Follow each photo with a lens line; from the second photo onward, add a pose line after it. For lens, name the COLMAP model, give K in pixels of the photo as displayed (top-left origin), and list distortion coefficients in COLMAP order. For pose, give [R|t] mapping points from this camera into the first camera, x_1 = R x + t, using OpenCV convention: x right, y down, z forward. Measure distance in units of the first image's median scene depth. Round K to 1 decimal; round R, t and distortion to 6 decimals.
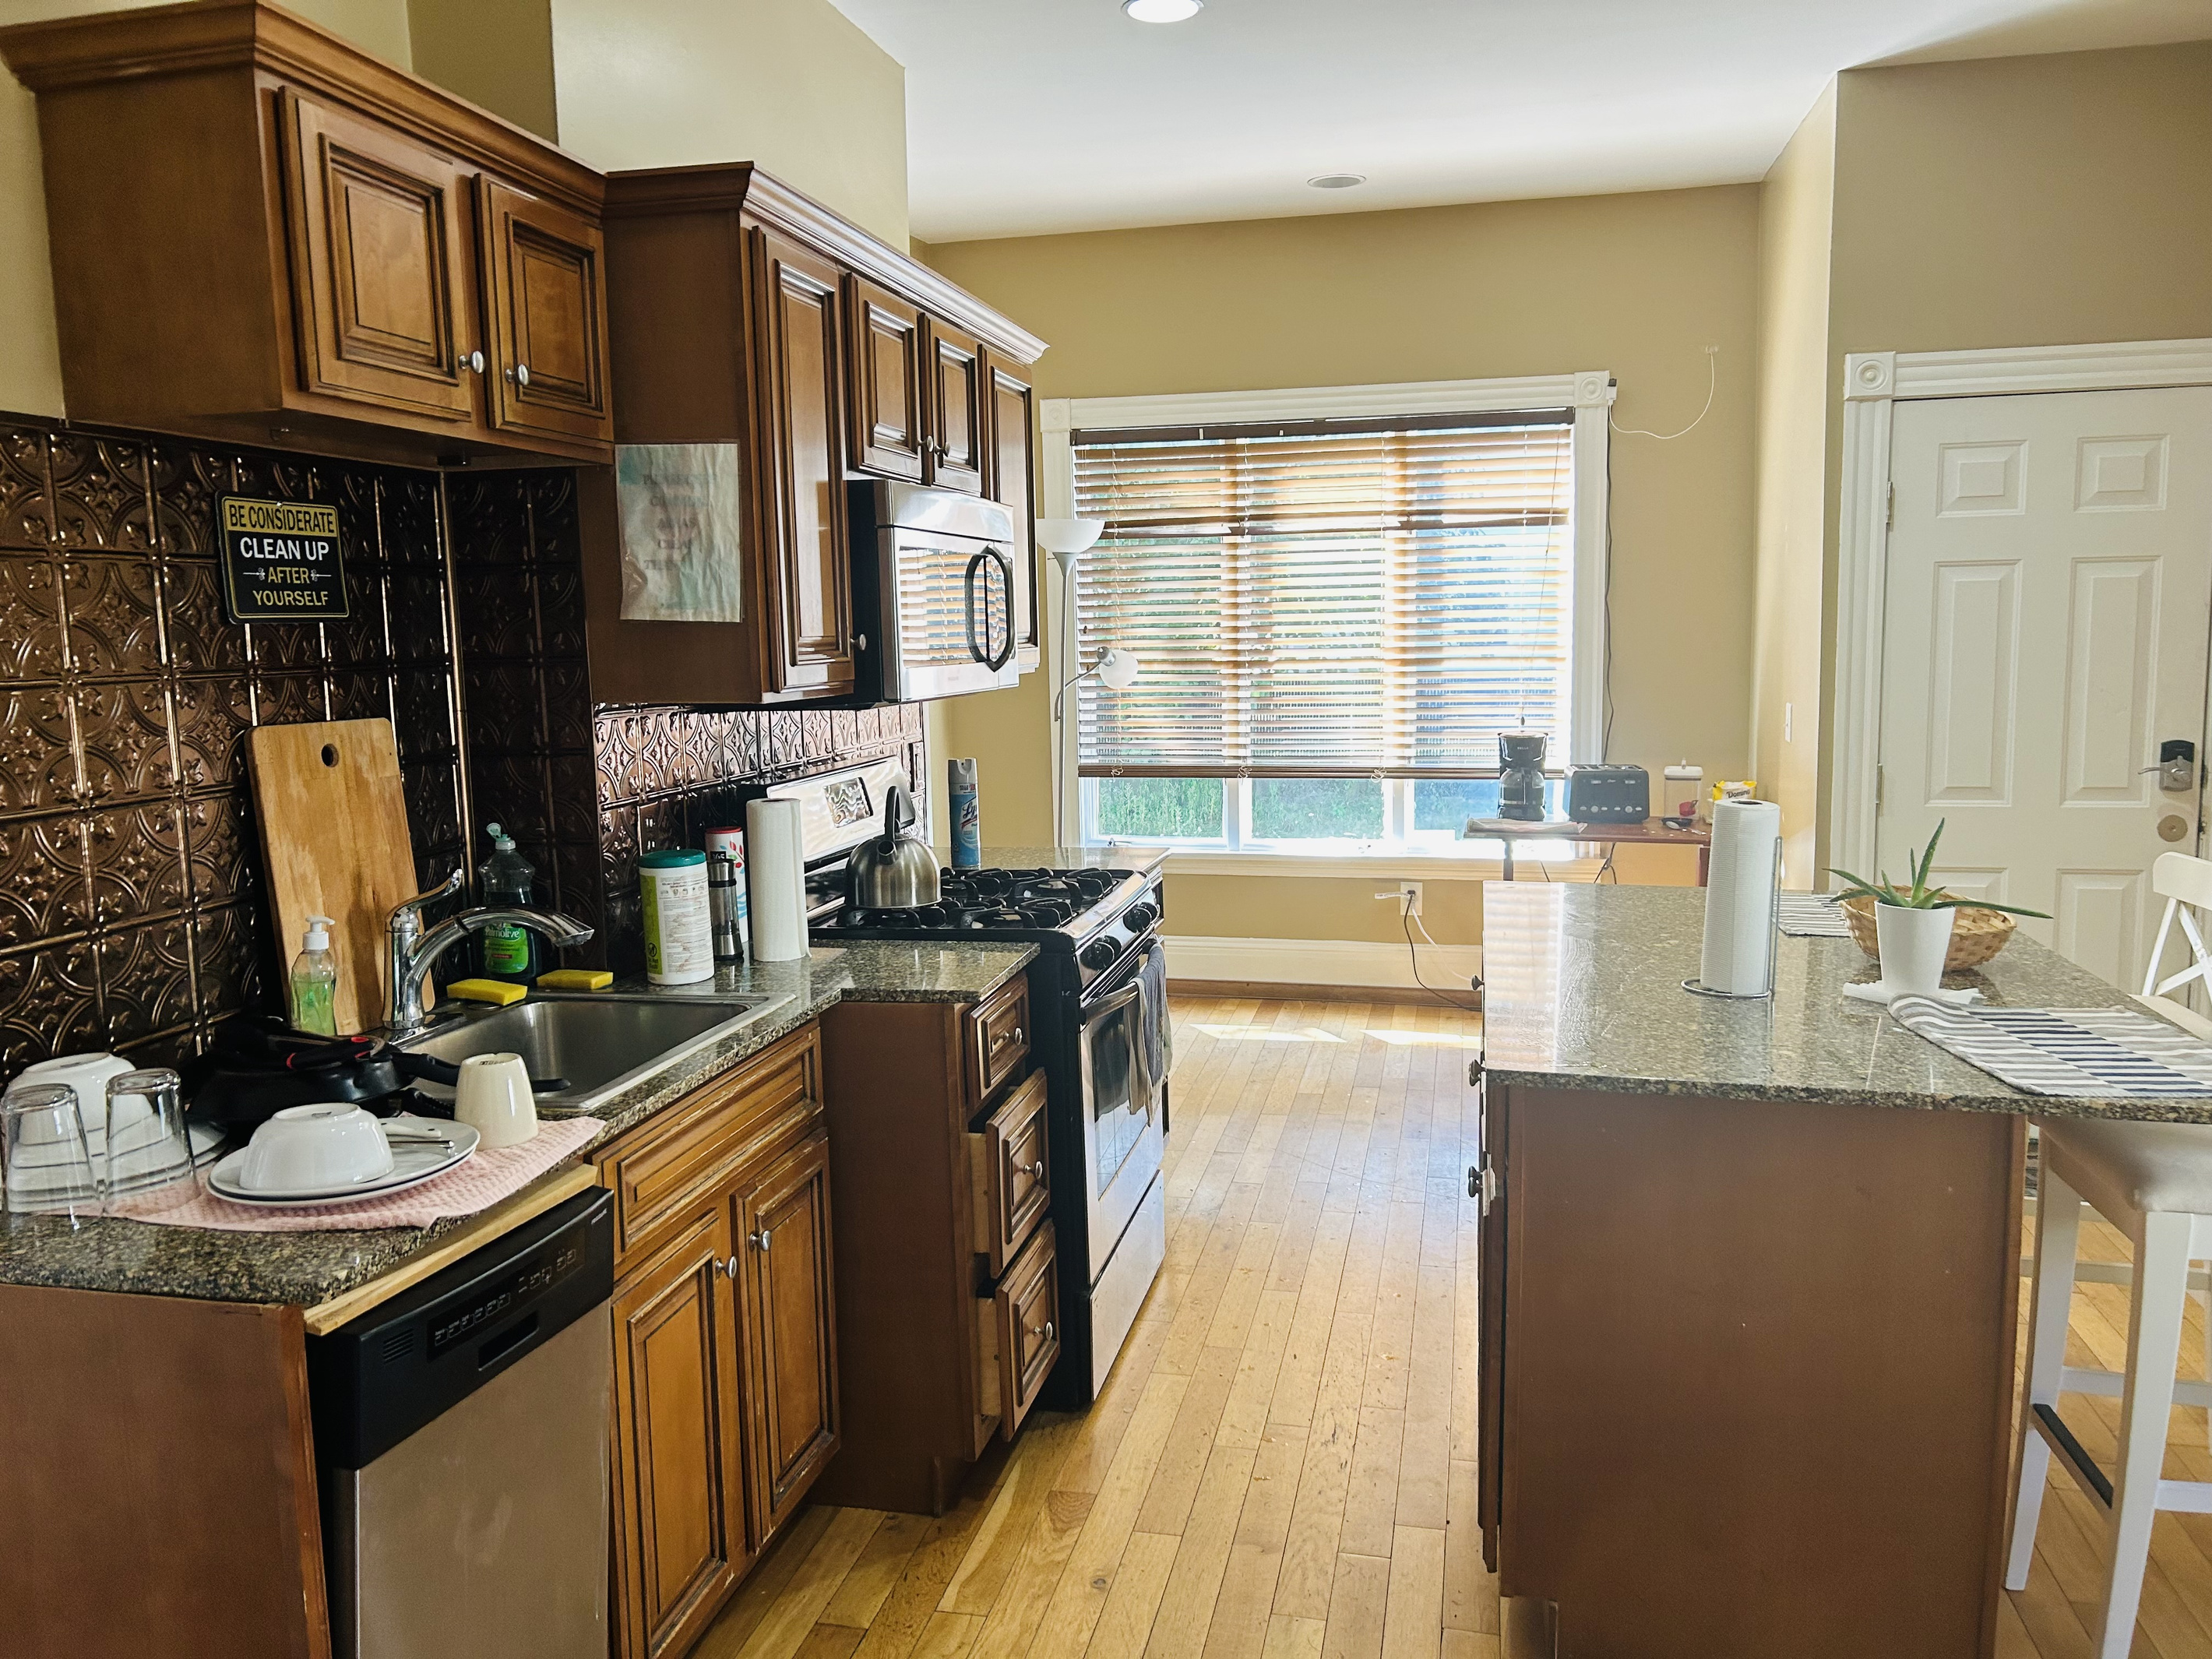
lens RADIAL K [[1654.8, 0, 1106.0], [0, 1654.8, 829.5], [0, 0, 1]] dist [0.086011, -0.148975]
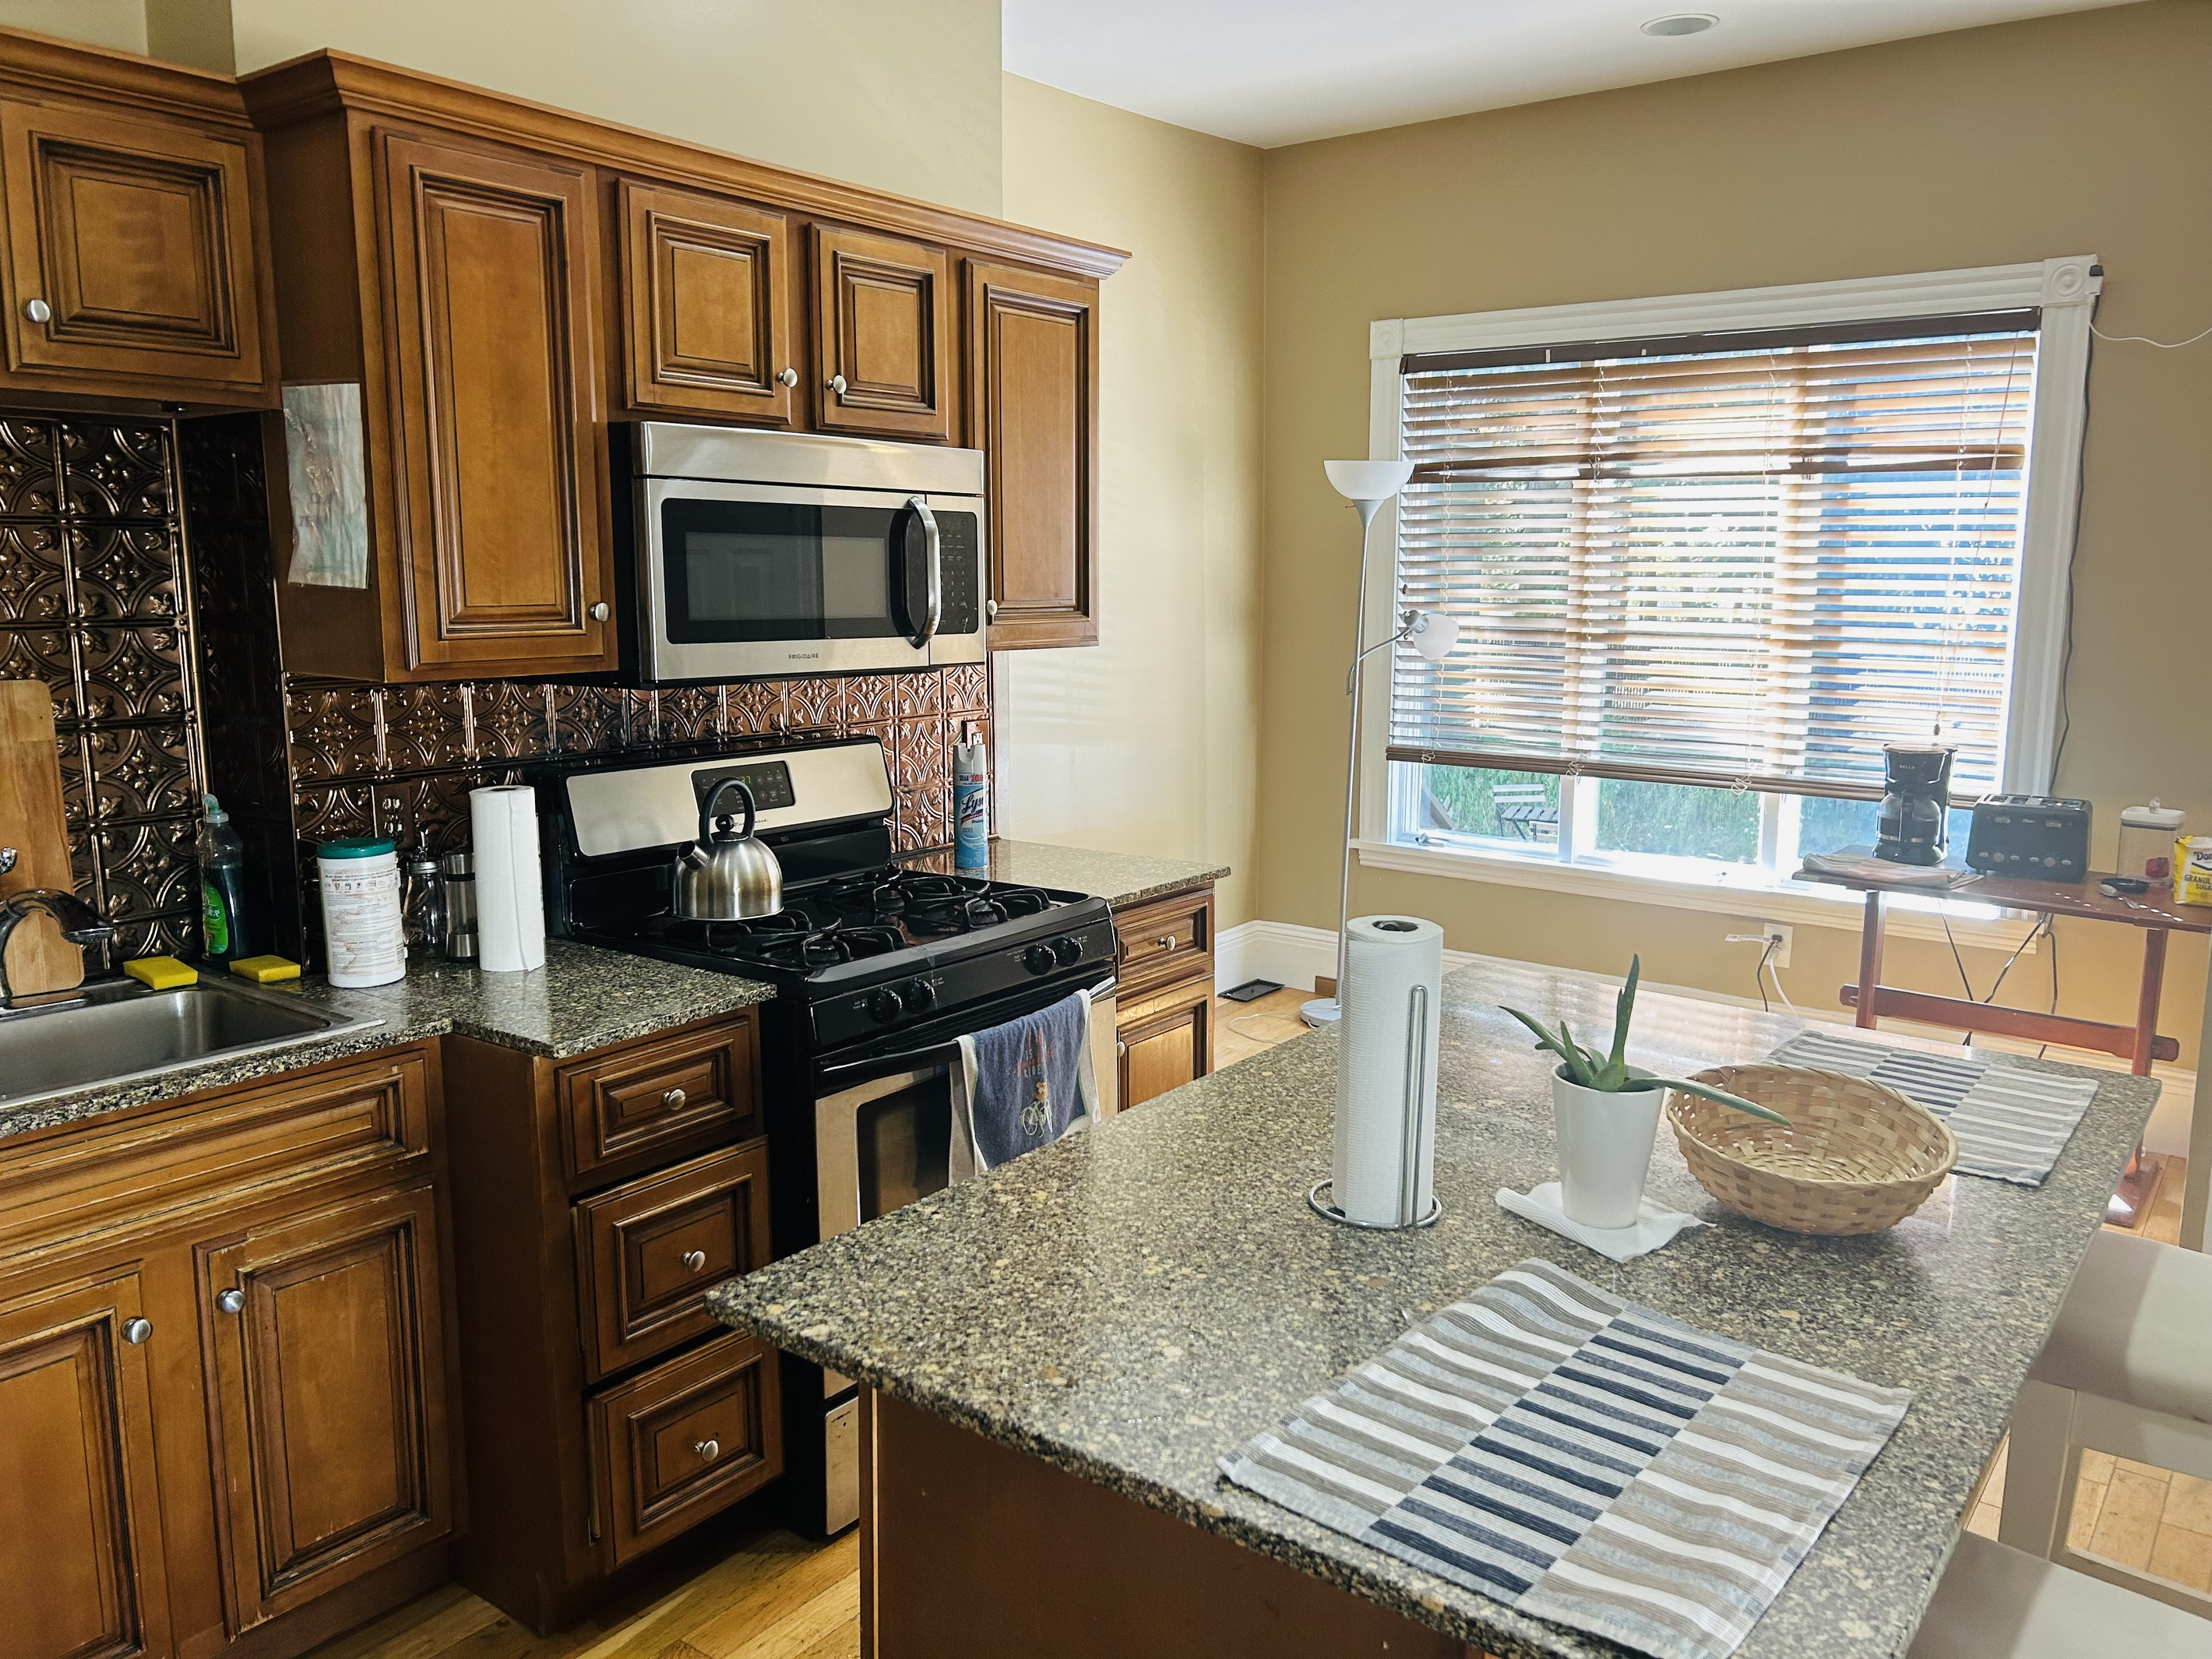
lens RADIAL K [[1678.6, 0, 1106.0], [0, 1678.6, 829.5], [0, 0, 1]] dist [0.025039, -0.018231]
pose [[0.912696, 0.087221, -0.399222, 0.225586], [-0.073277, 0.996053, 0.050090, -0.032291], [0.402016, -0.016464, 0.915485, 0.155815]]
